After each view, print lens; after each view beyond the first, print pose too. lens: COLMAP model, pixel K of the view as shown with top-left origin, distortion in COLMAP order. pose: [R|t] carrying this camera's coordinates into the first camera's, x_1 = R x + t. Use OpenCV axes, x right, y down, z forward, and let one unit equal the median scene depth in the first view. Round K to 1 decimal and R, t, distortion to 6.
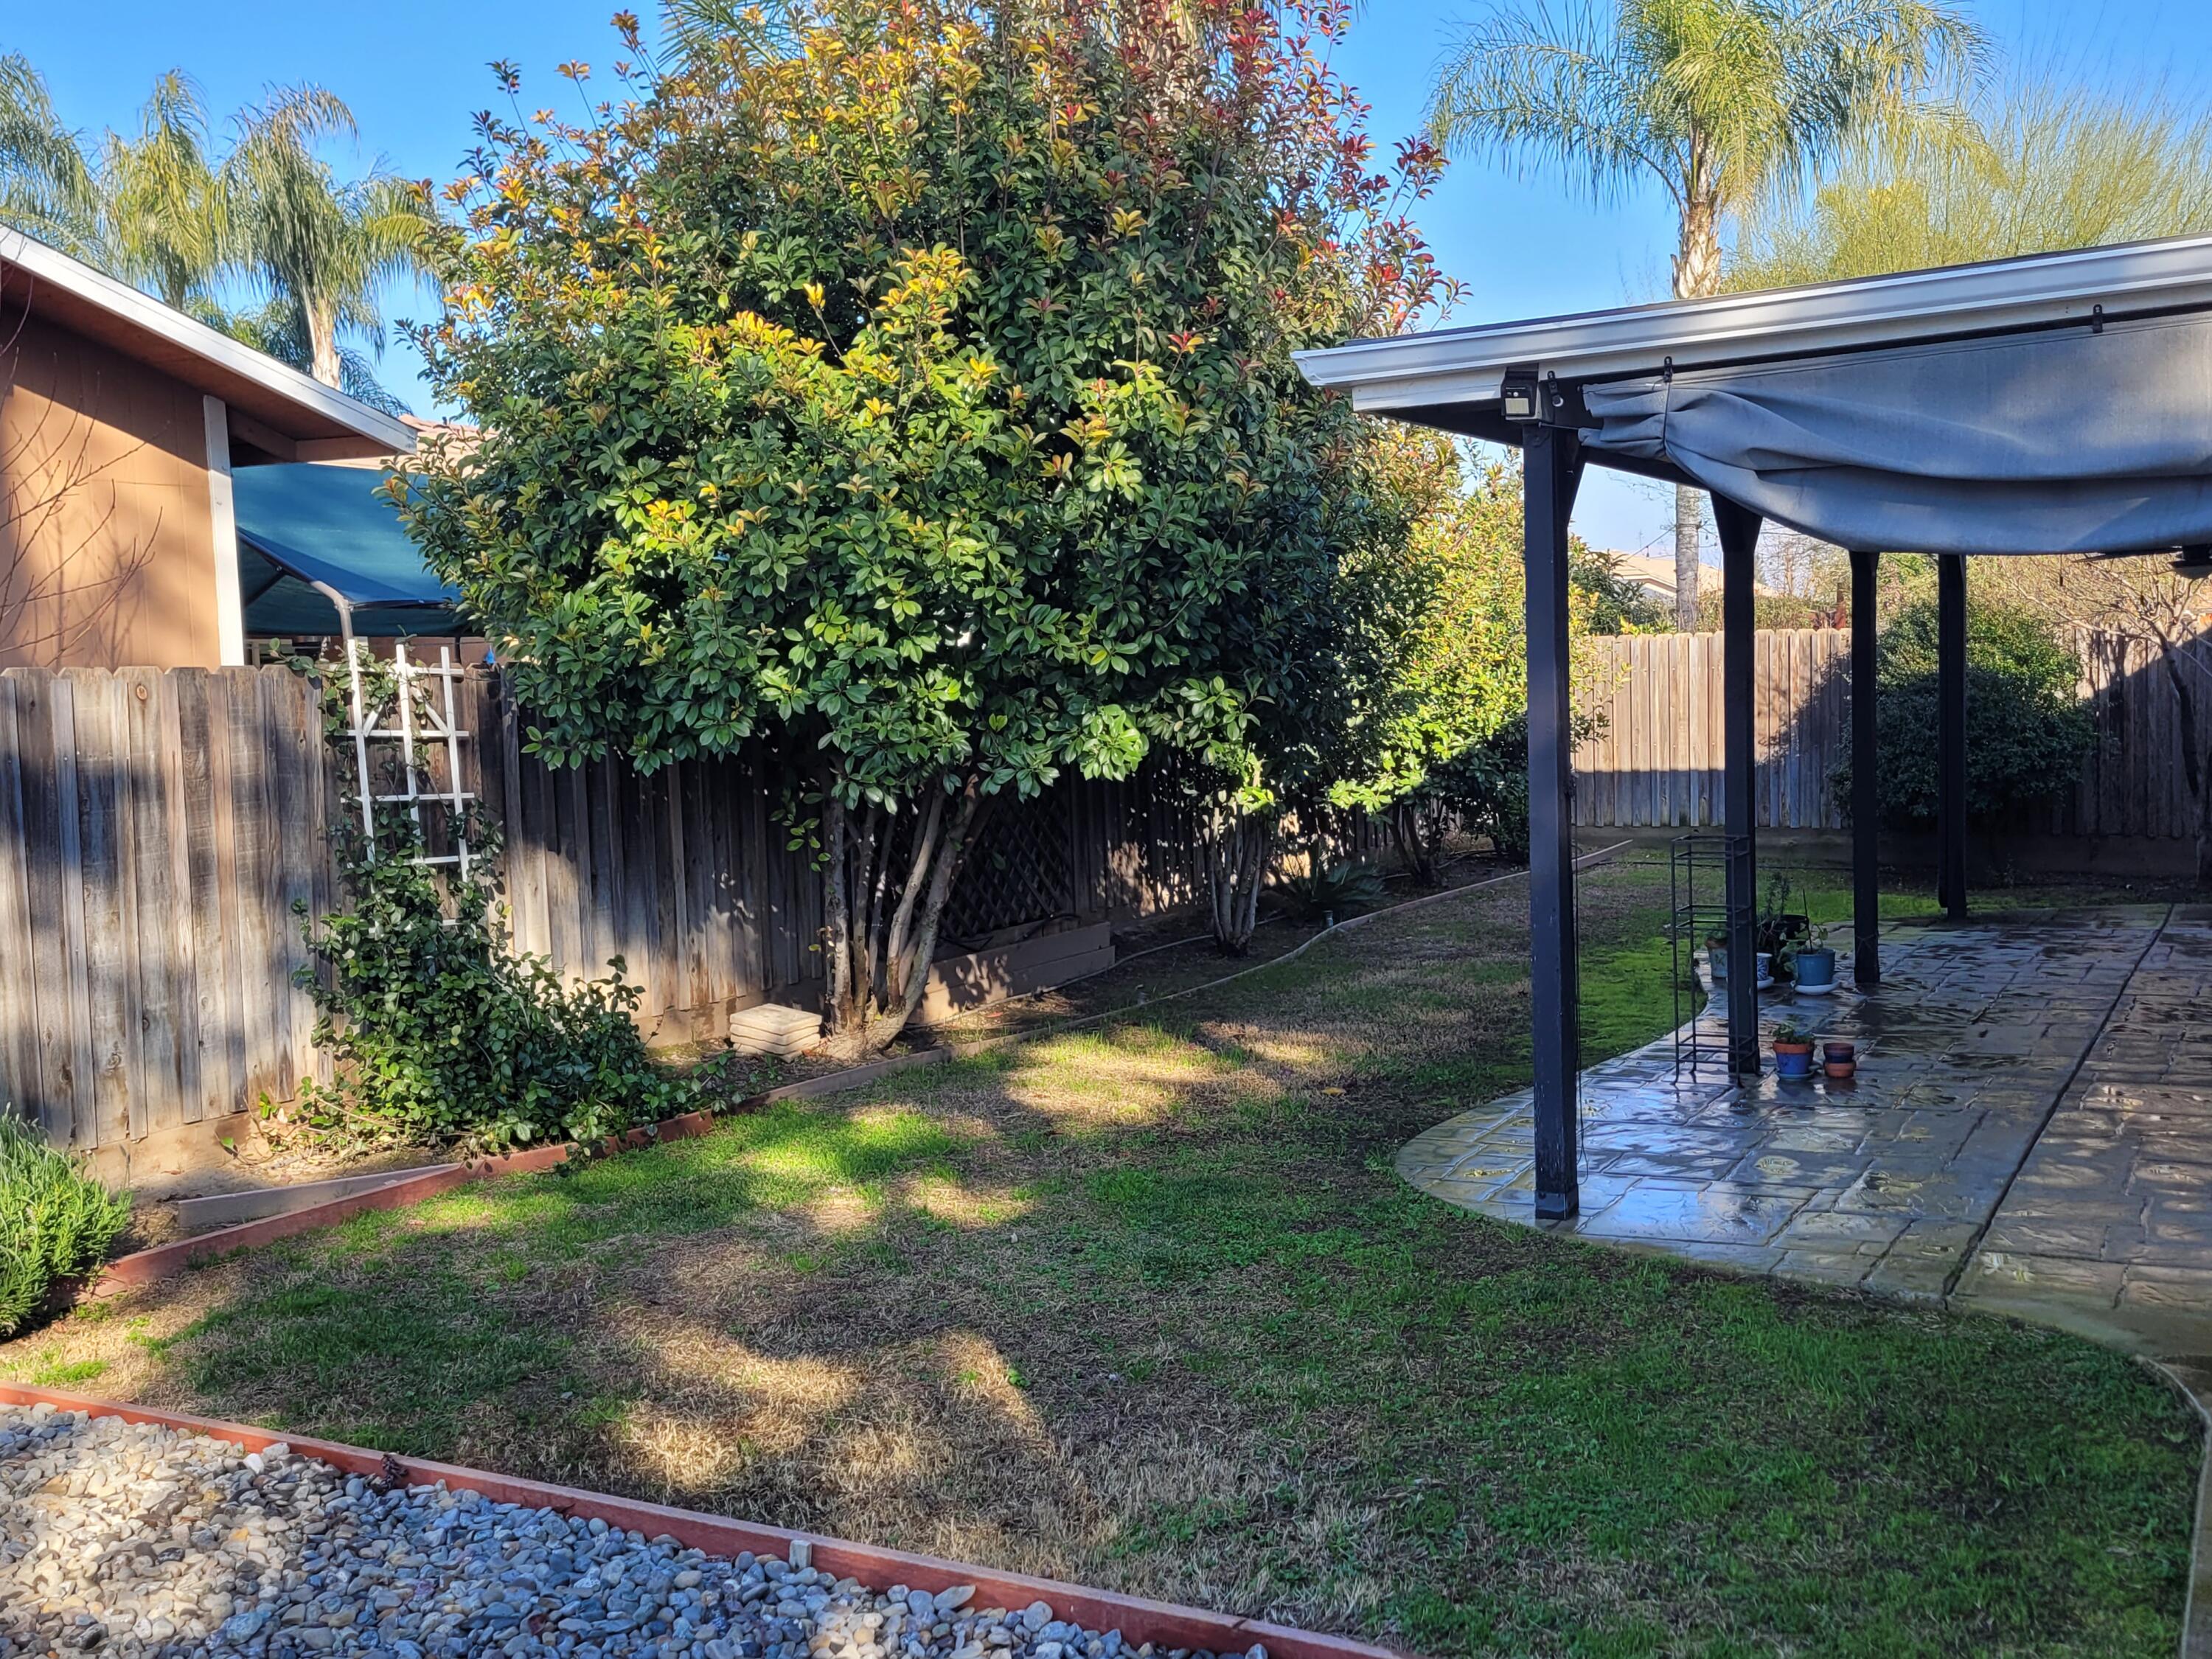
lens RADIAL K [[2197.9, 0, 1105.1], [0, 2197.9, 830.7], [0, 0, 1]] dist [0.027772, 0.000000]
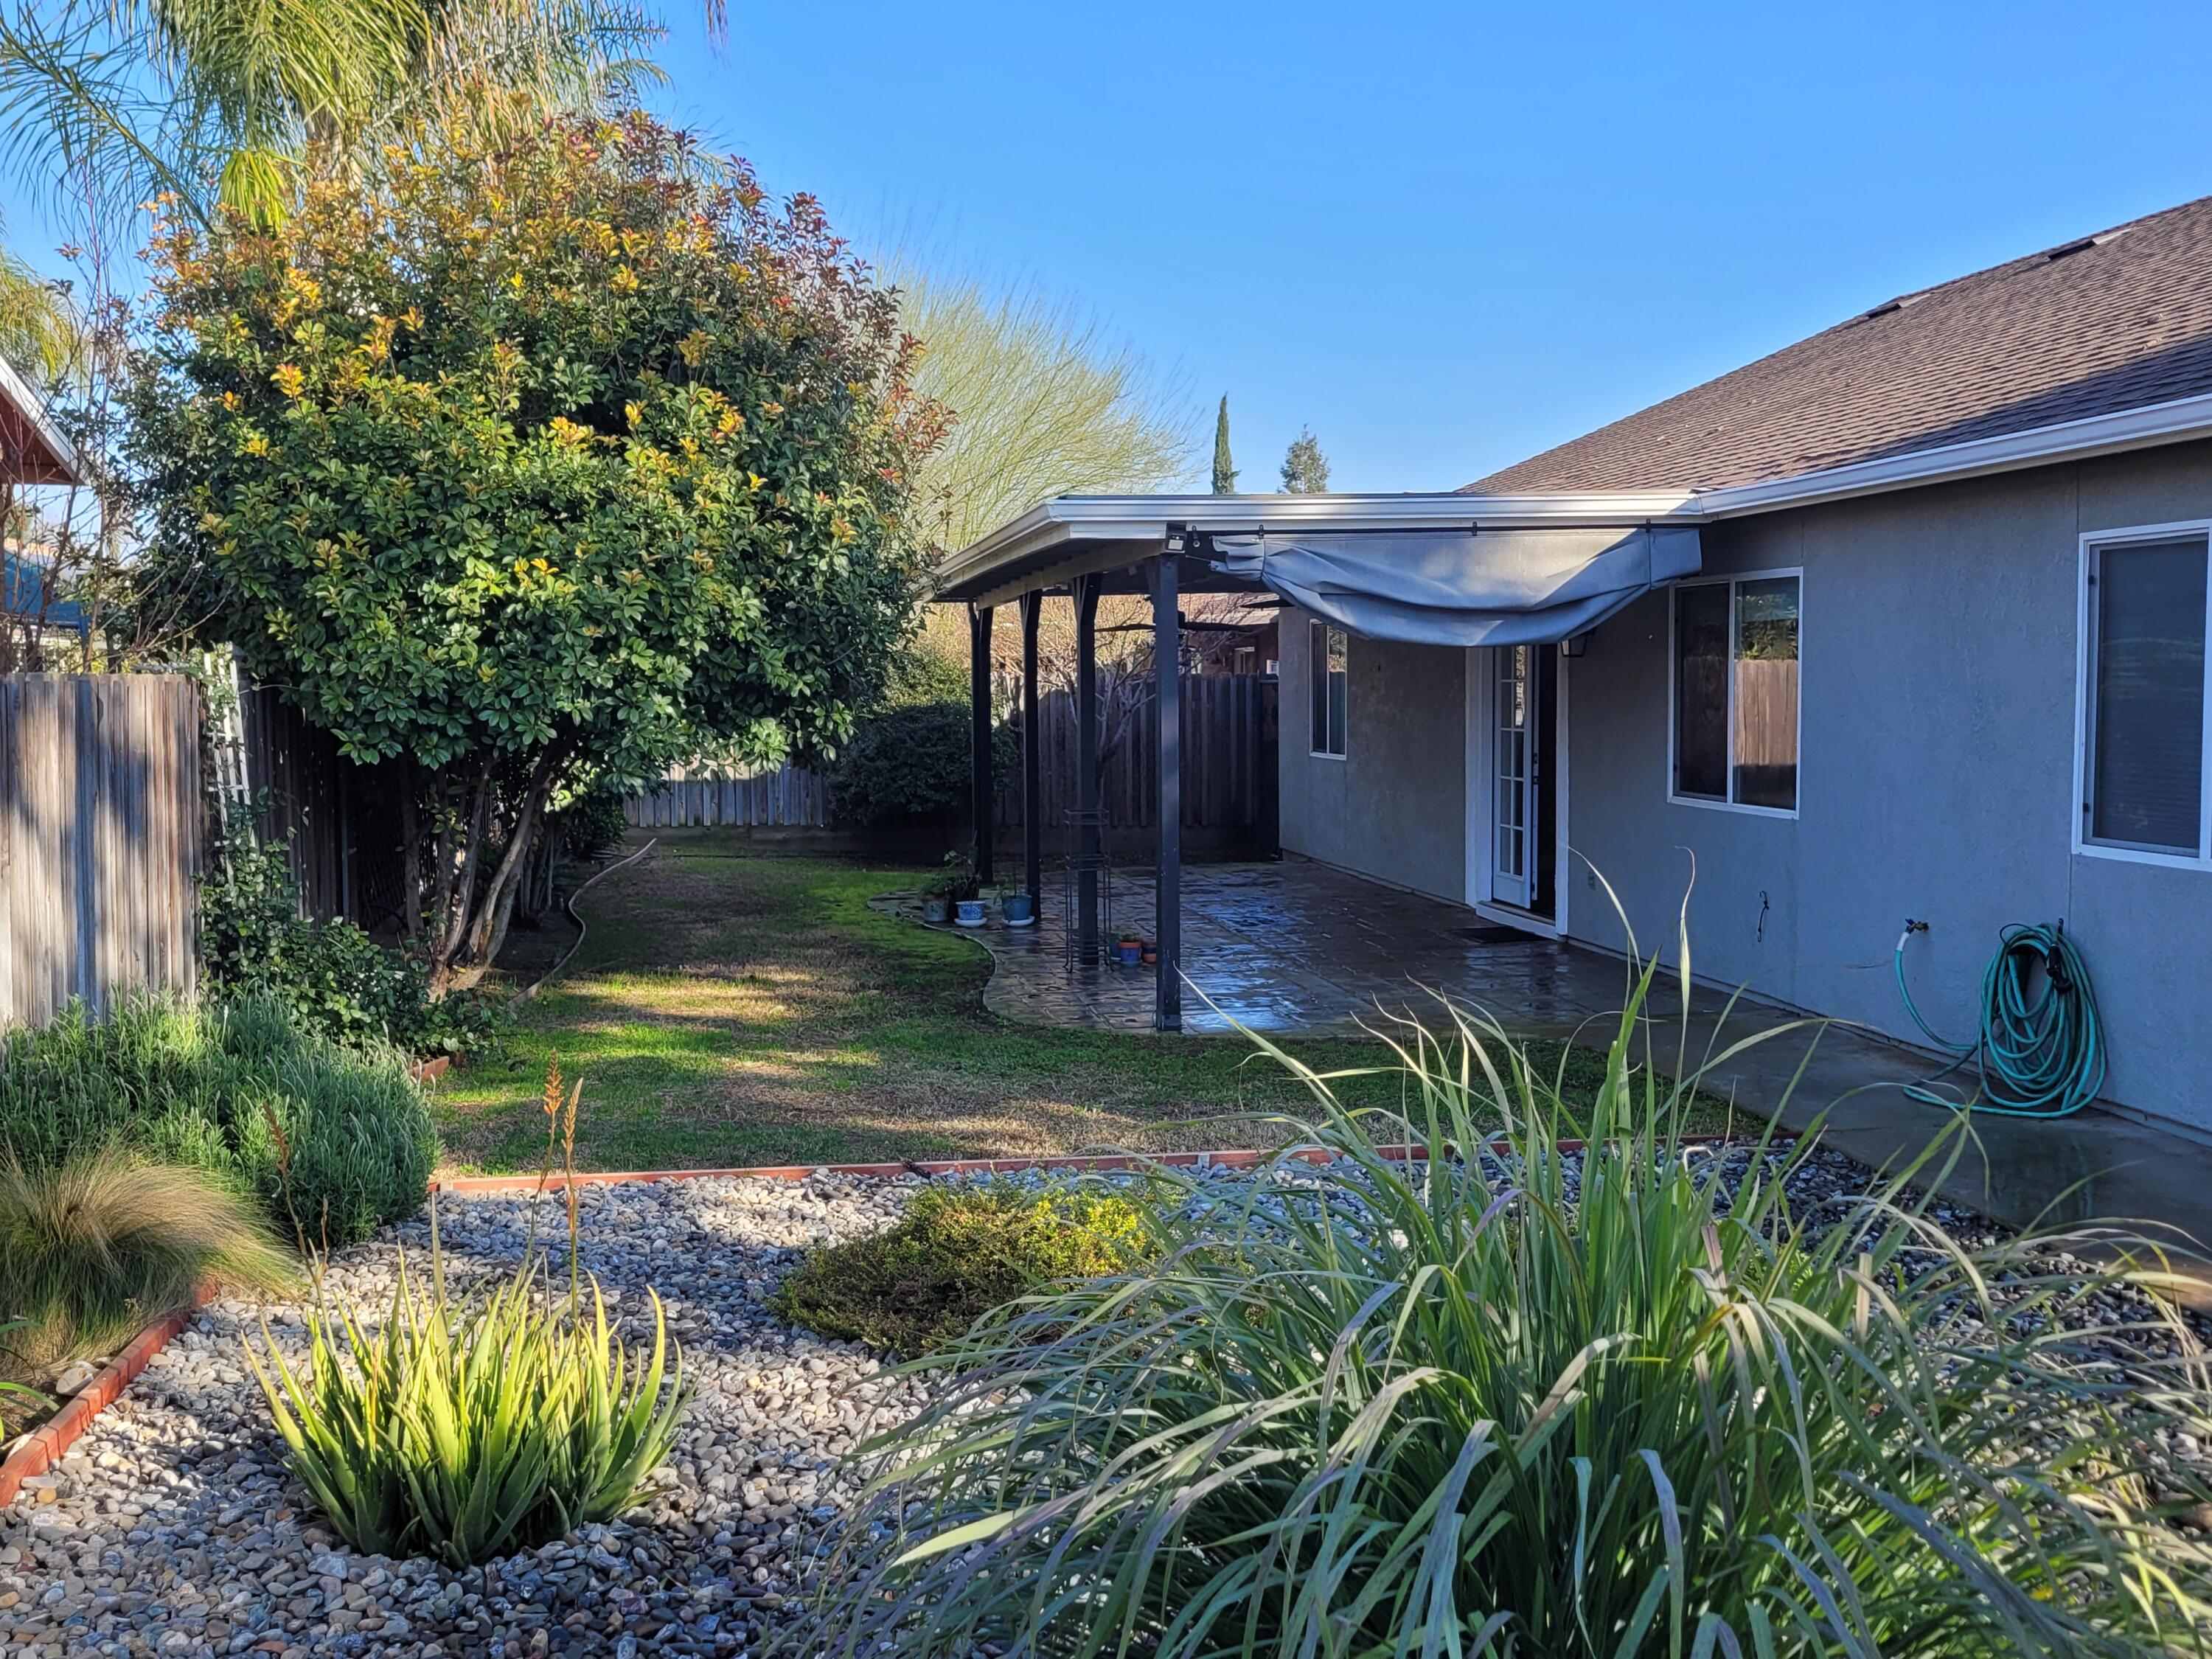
lens RADIAL K [[2197.9, 0, 1103.9], [0, 2197.9, 826.7], [0, 0, 1]] dist [0.027772, 0.000000]
pose [[0.774186, -0.018491, 0.632688, -0.940737], [0.028530, 0.999577, -0.005698, 0.032911], [-0.632315, 0.022462, 0.774386, -0.275165]]
